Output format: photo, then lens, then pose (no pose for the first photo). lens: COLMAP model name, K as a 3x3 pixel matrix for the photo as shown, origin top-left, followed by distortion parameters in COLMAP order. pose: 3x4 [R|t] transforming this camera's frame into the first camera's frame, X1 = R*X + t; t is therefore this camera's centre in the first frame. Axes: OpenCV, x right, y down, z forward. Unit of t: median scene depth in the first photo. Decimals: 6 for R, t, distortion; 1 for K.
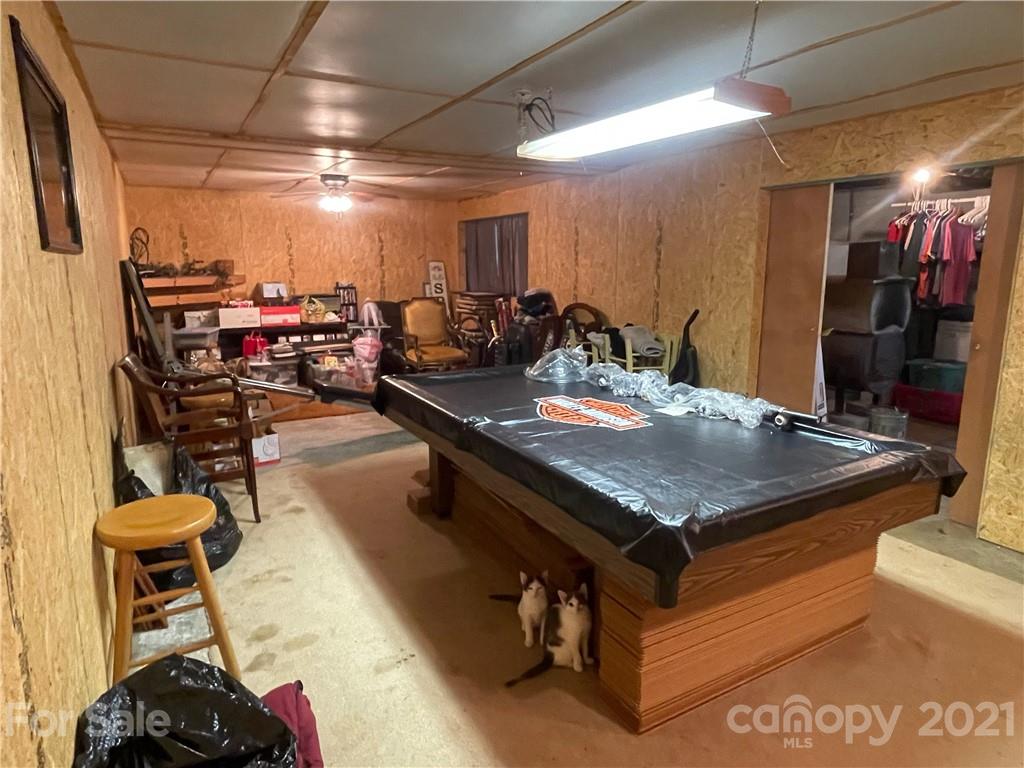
lens RADIAL K [[618.5, 0, 514.8], [0, 618.5, 377.6], [0, 0, 1]] dist [-0.001705, -0.010310]
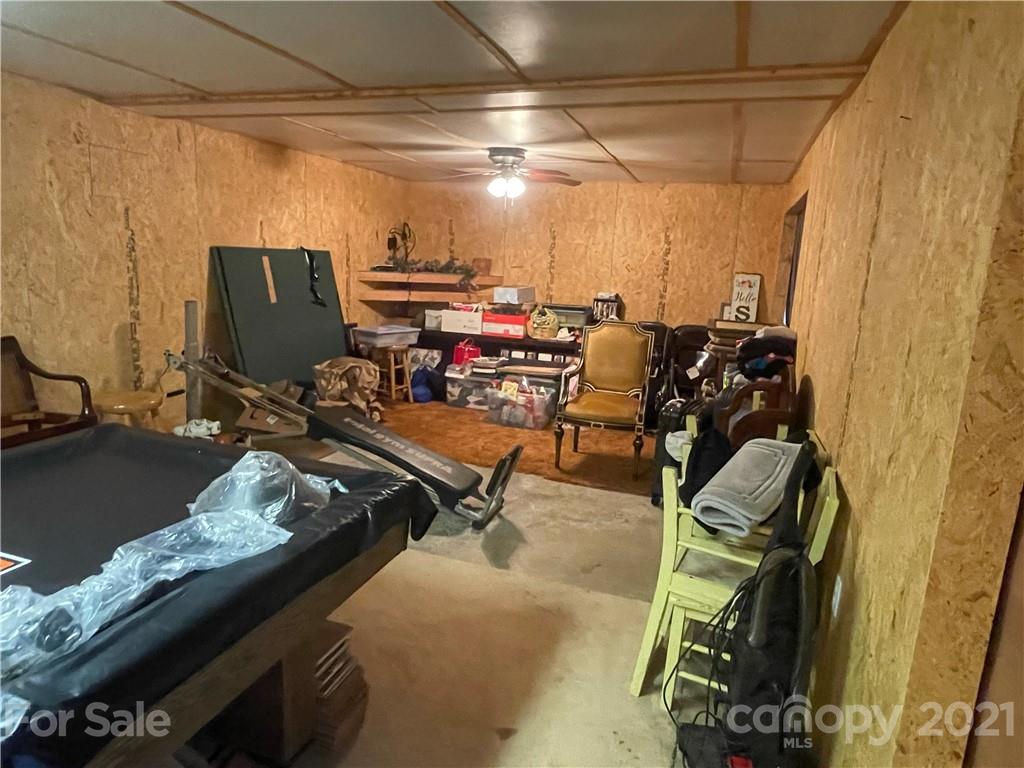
lens RADIAL K [[618.5, 0, 505.0], [0, 618.5, 389.4], [0, 0, 1]] dist [-0.001705, -0.010310]
pose [[0.654012, 0.188550, -0.732610, 0.254484], [-0.186839, 0.978698, 0.085091, -0.081908], [0.733048, 0.081230, 0.675309, 0.407982]]
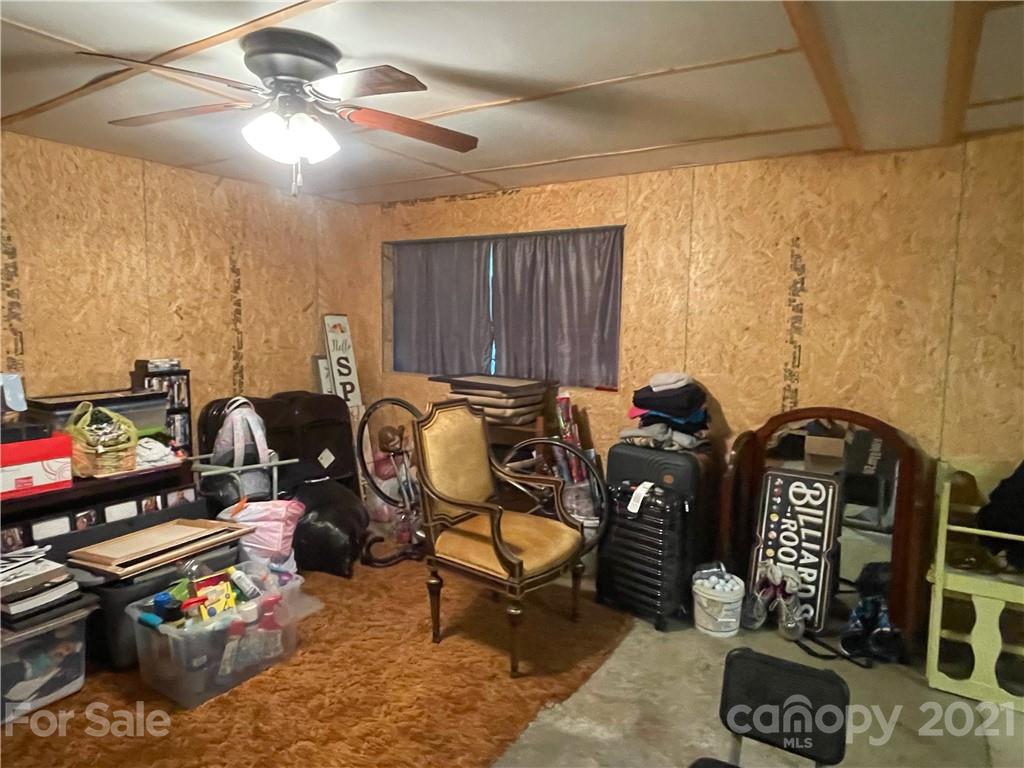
lens RADIAL K [[618.5, 0, 514.9], [0, 618.5, 381.8], [0, 0, 1]] dist [-0.001705, -0.010310]
pose [[0.885663, -0.031272, 0.463274, -0.273168], [0.067905, 0.995726, -0.062603, -0.102272], [-0.459336, 0.086904, 0.884001, 0.545309]]
